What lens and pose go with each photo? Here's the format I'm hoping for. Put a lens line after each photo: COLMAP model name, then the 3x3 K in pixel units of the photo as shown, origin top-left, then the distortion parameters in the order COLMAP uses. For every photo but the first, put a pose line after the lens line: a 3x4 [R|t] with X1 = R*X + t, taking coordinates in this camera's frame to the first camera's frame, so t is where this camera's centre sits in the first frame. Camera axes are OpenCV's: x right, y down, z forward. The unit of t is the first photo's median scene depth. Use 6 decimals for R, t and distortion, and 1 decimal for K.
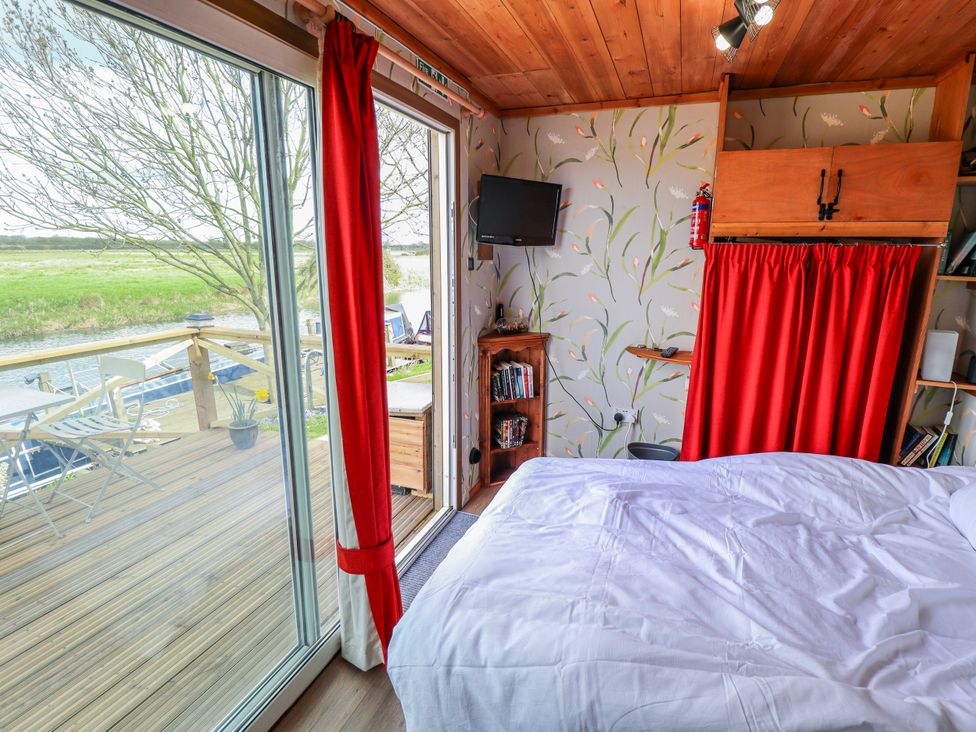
lens RADIAL K [[511.7, 0, 484.6], [0, 511.7, 360.5], [0, 0, 1]] dist [-0.000354, -0.015181]
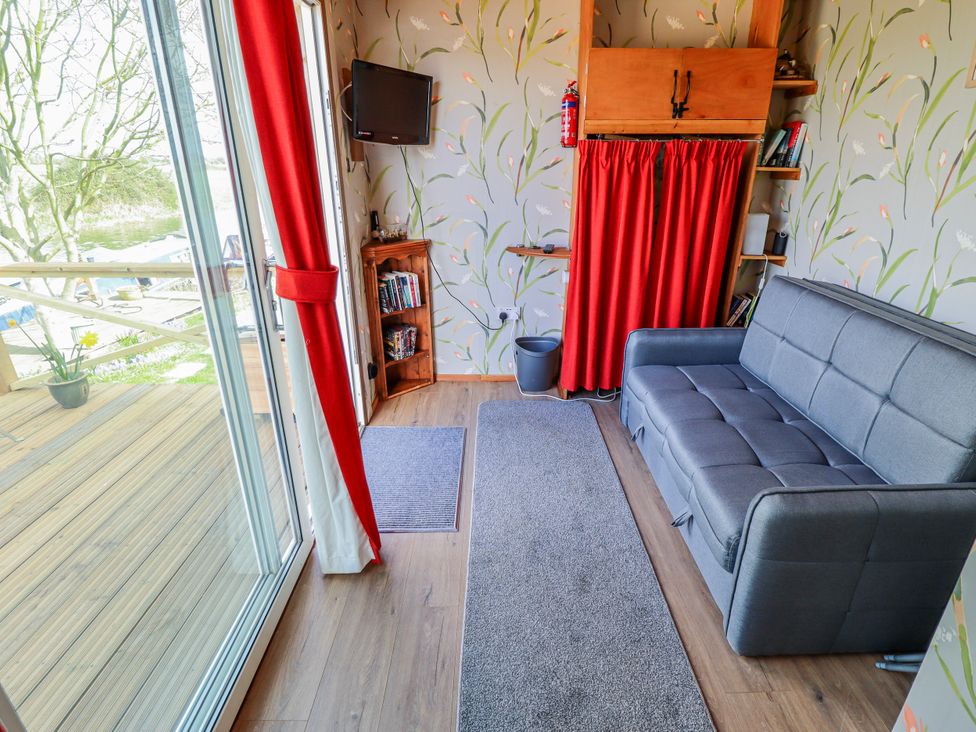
lens RADIAL K [[519.7, 0, 488.0], [0, 519.7, 366.0], [0, 0, 1]] dist [0.000885, -0.015709]
pose [[0.932077, -0.140071, 0.334084, -0.145495], [0.084842, 0.980979, 0.174592, 0.022569], [-0.352185, -0.134389, 0.926232, -0.000235]]
